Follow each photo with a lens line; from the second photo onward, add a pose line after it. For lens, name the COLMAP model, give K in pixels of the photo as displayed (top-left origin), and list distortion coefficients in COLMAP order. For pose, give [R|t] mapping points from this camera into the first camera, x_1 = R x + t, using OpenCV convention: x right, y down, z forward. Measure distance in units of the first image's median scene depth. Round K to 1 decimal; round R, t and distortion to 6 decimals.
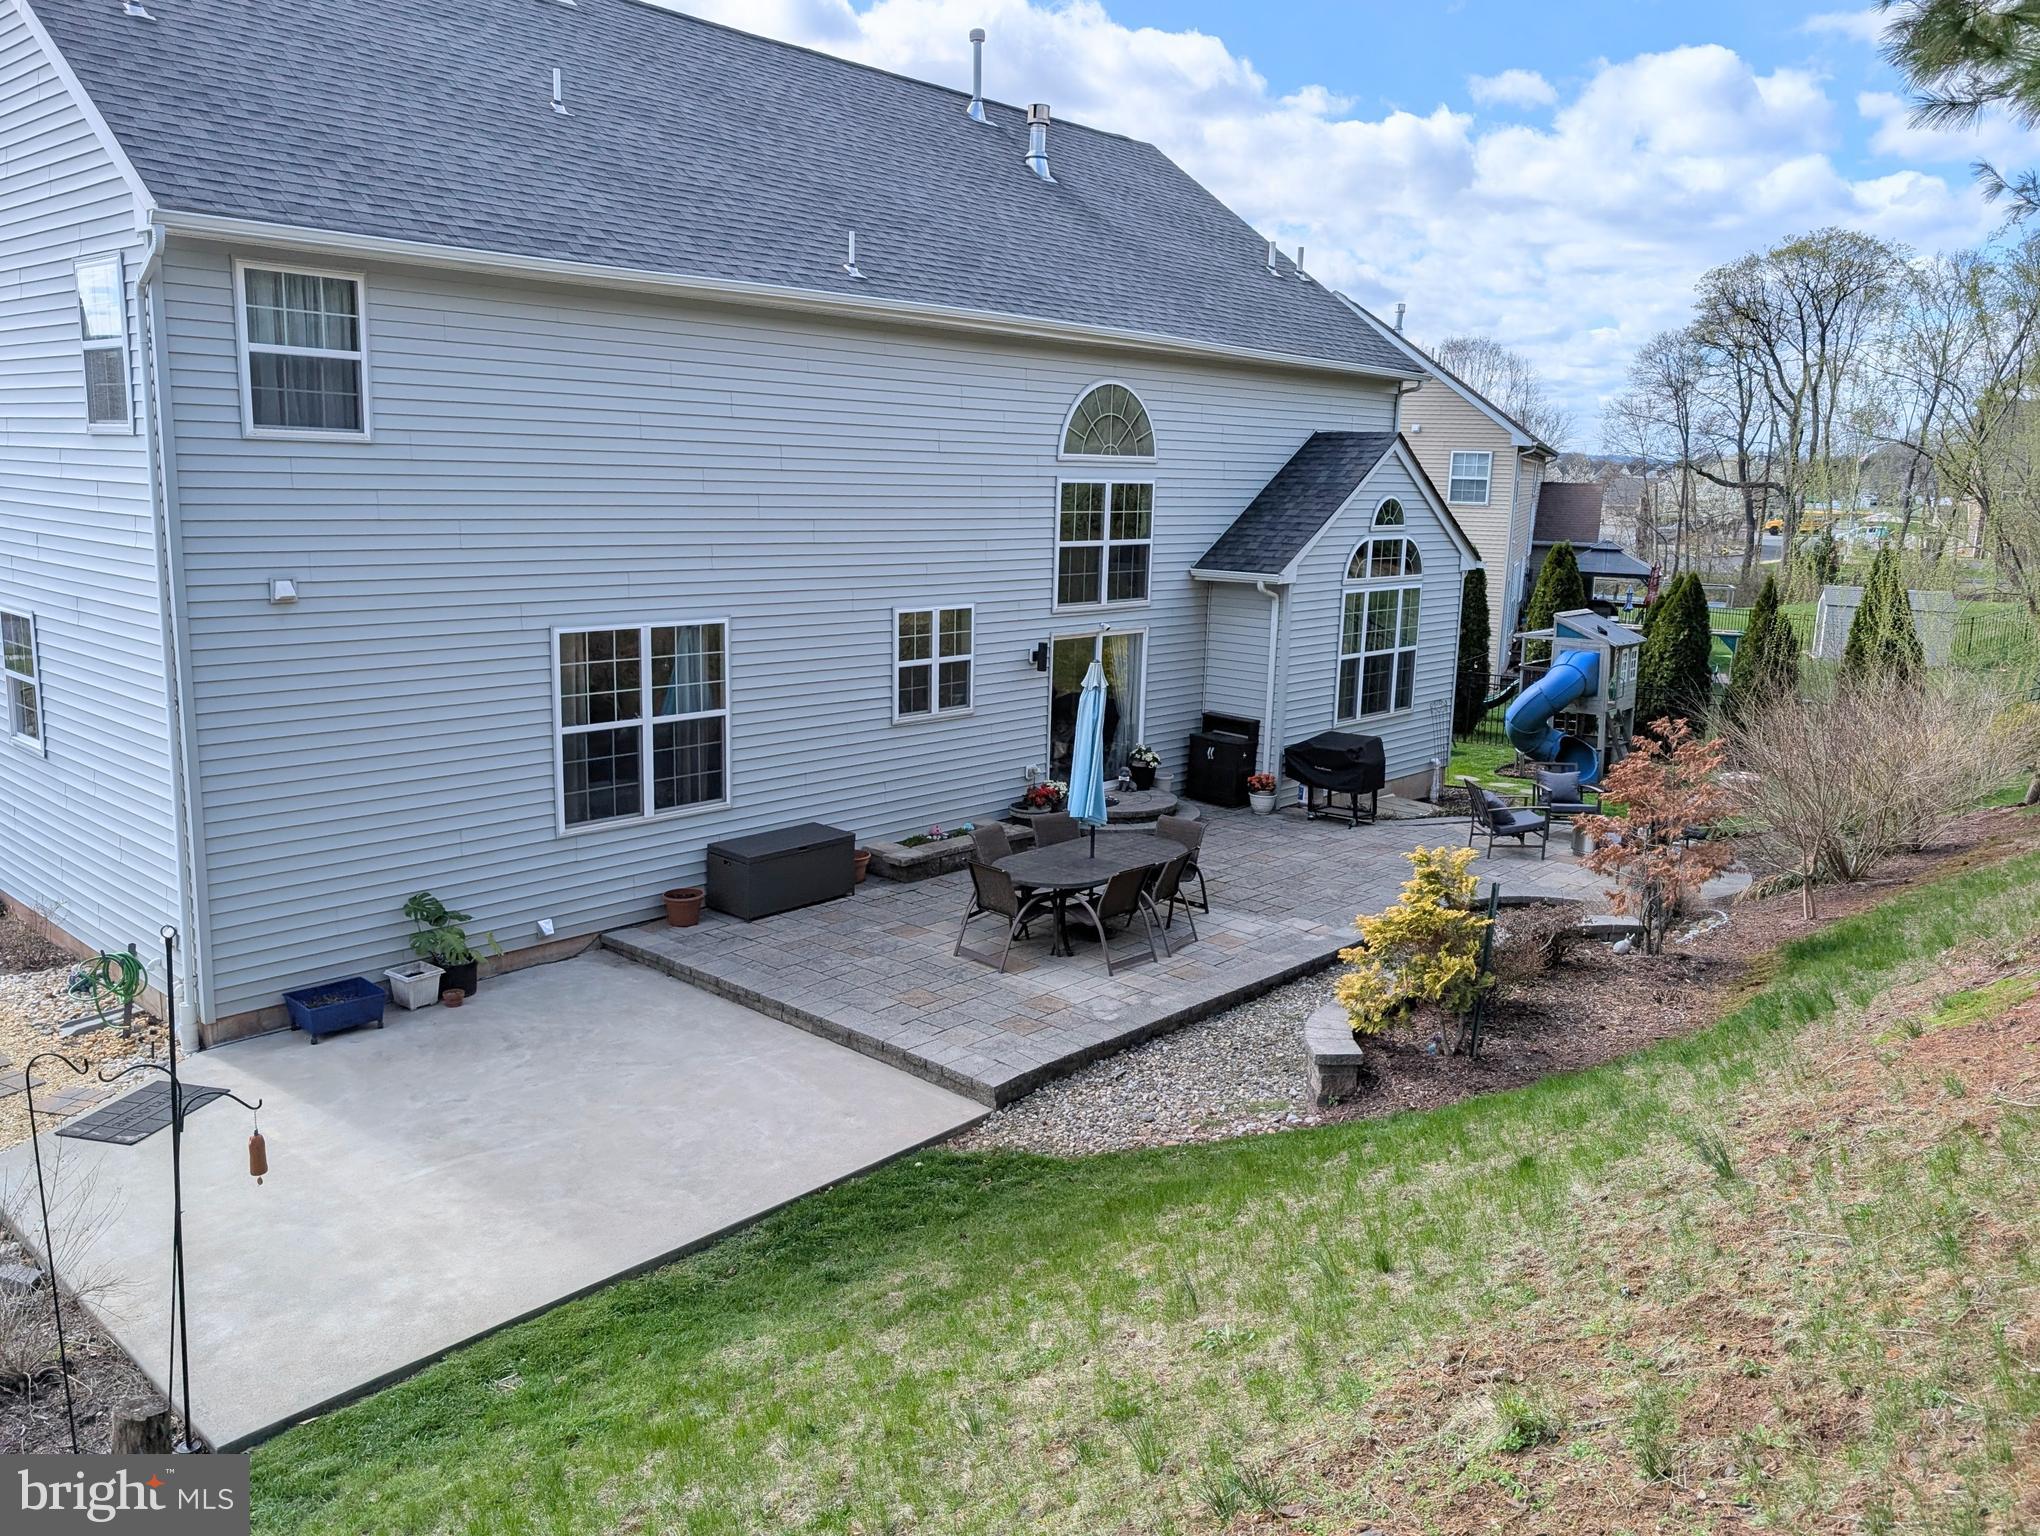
lens RADIAL K [[1535.2, 0, 1009.1], [0, 1535.2, 765.6], [0, 0, 1]] dist [0.066074, -0.001391]
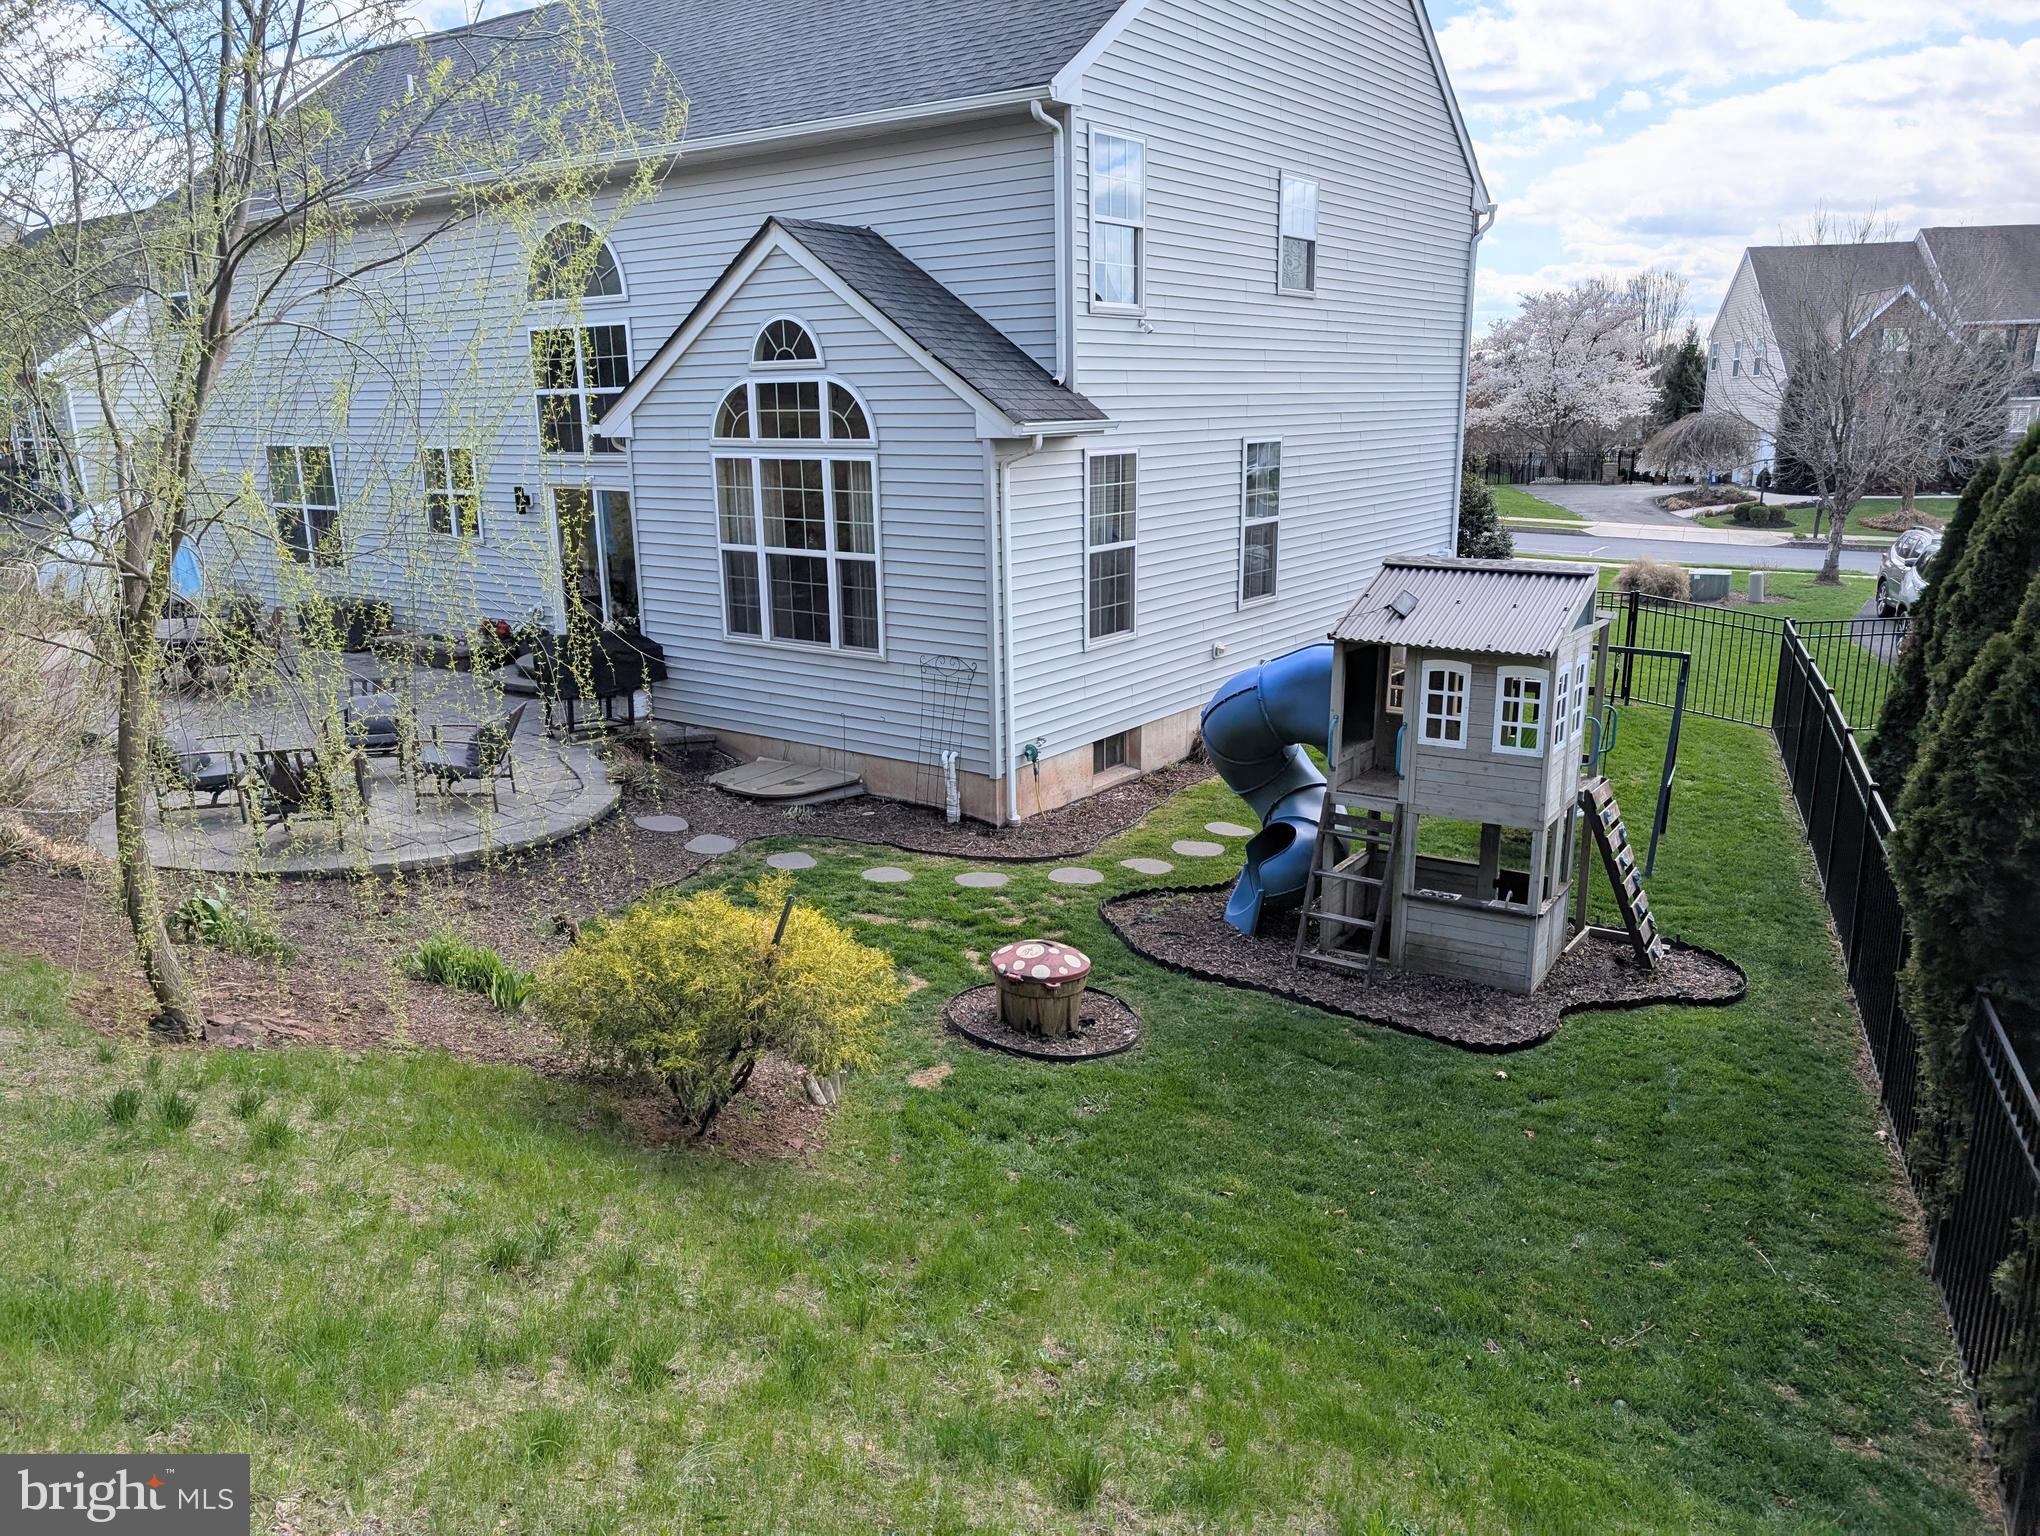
lens RADIAL K [[1459.8, 0, 1020.4], [0, 1459.8, 783.6], [0, 0, 1]] dist [0.015027, -0.026492]
pose [[0.107001, 0.228939, -0.967542, 1.000763], [-0.164231, 0.963831, 0.209898, -0.140720], [0.980601, 0.136441, 0.140729, 1.133736]]
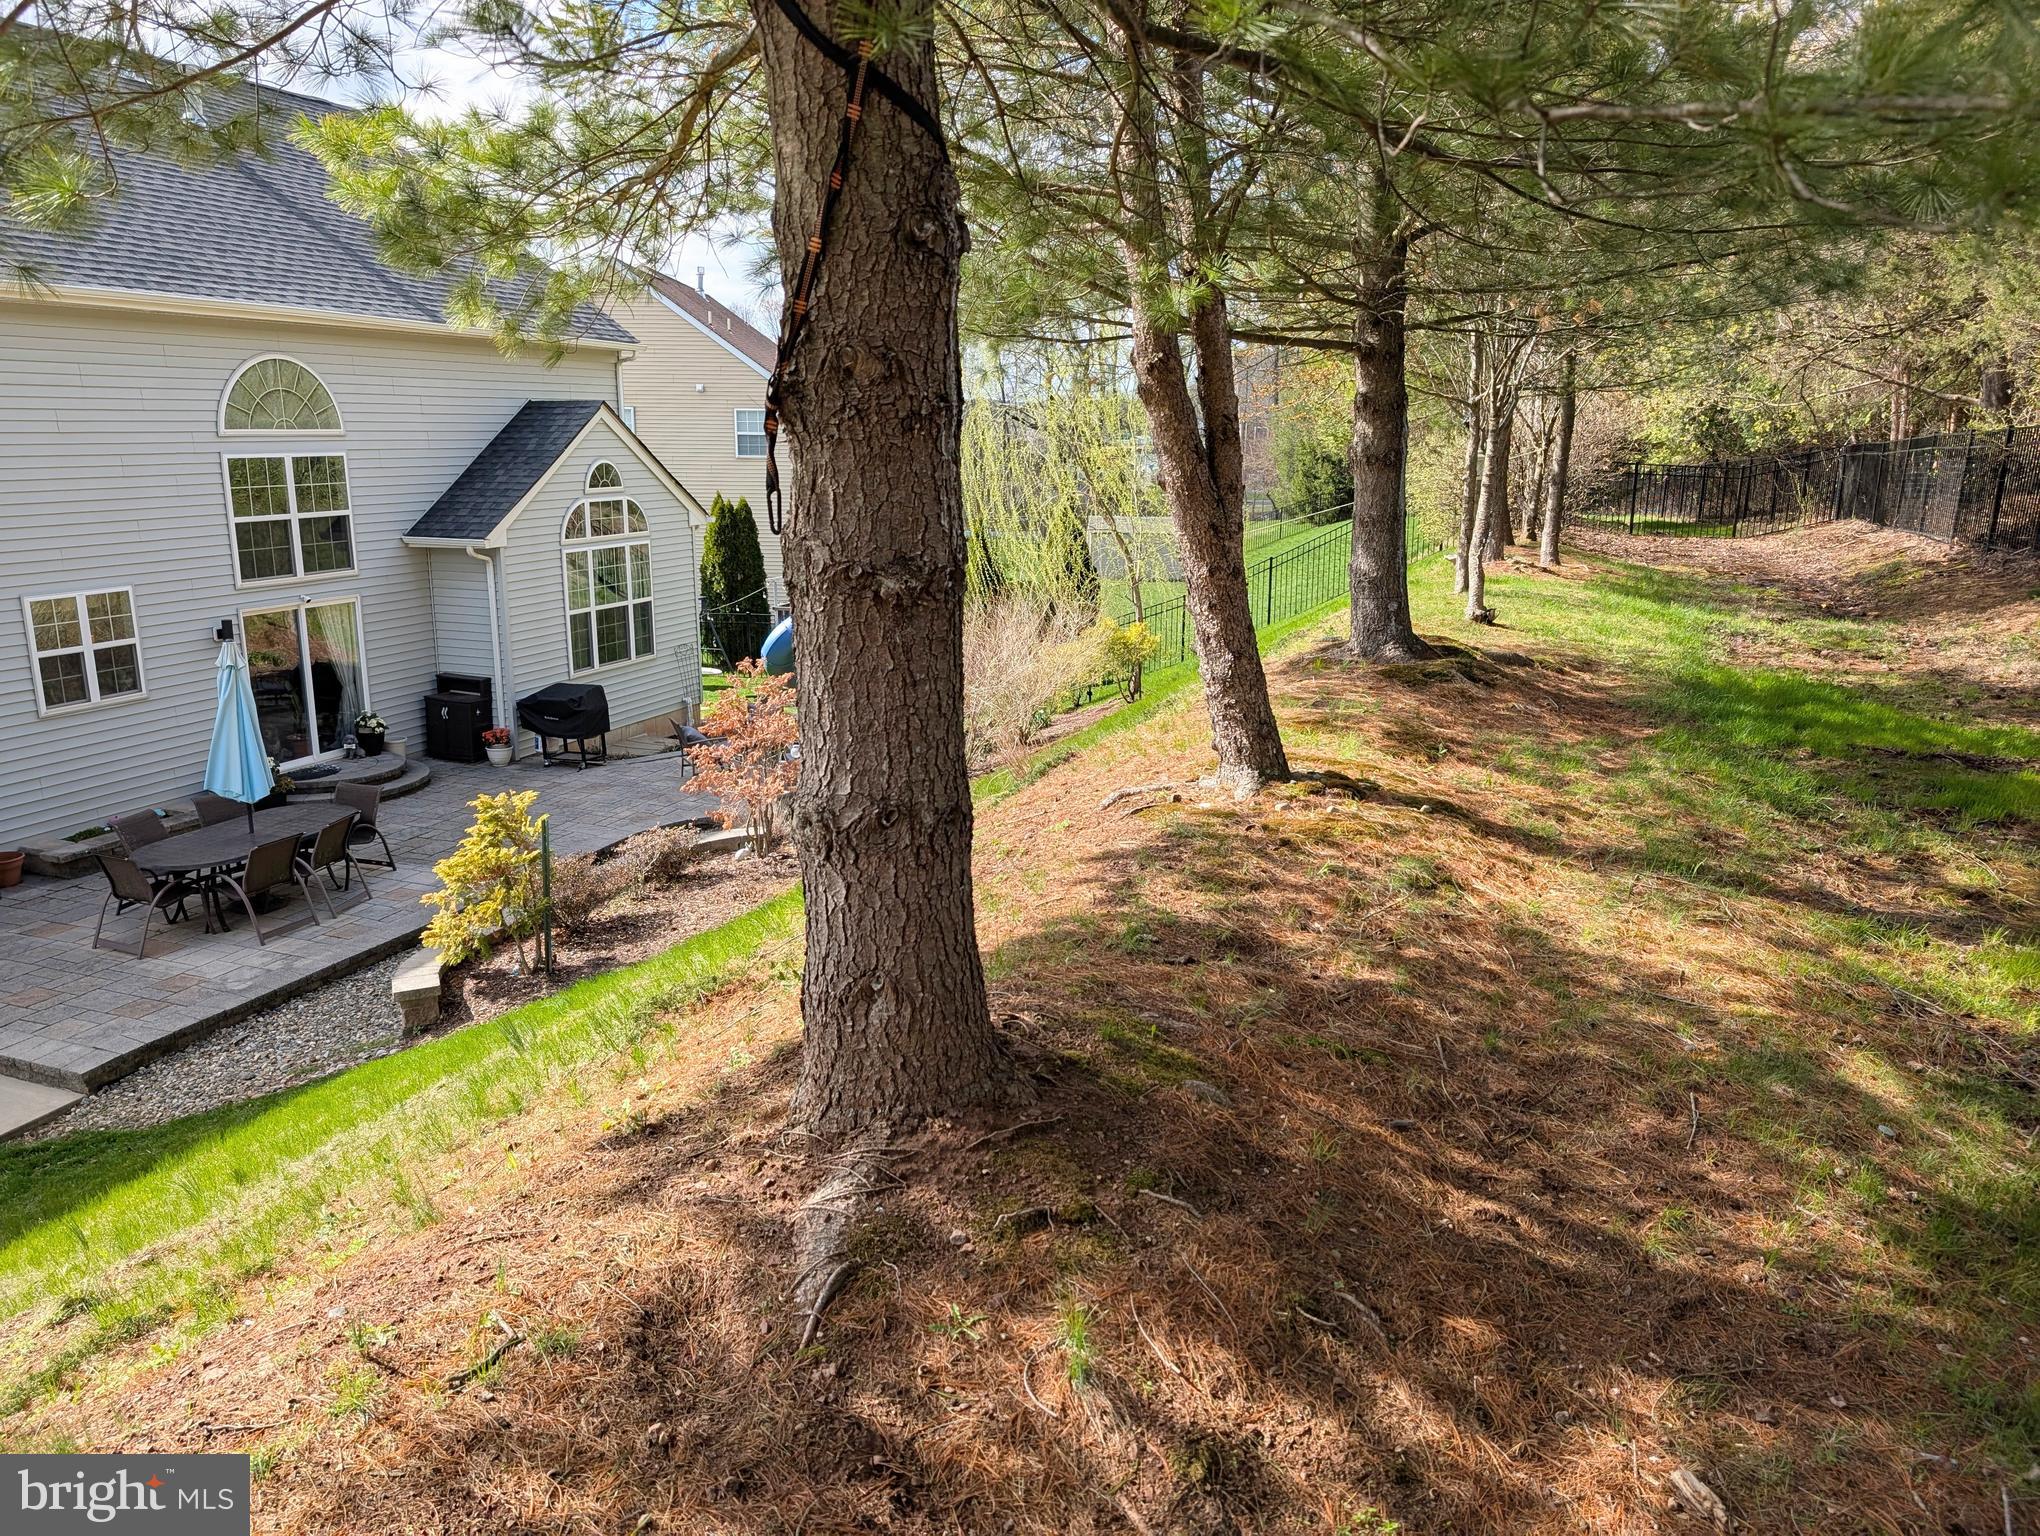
lens RADIAL K [[1459.8, 0, 1035.8], [0, 1459.8, 772.3], [0, 0, 1]] dist [0.015027, -0.026492]
pose [[0.920829, -0.106246, 0.375215, 0.129510], [0.087023, 0.993892, 0.067865, -0.000699], [-0.380134, -0.029840, 0.924450, -0.074594]]
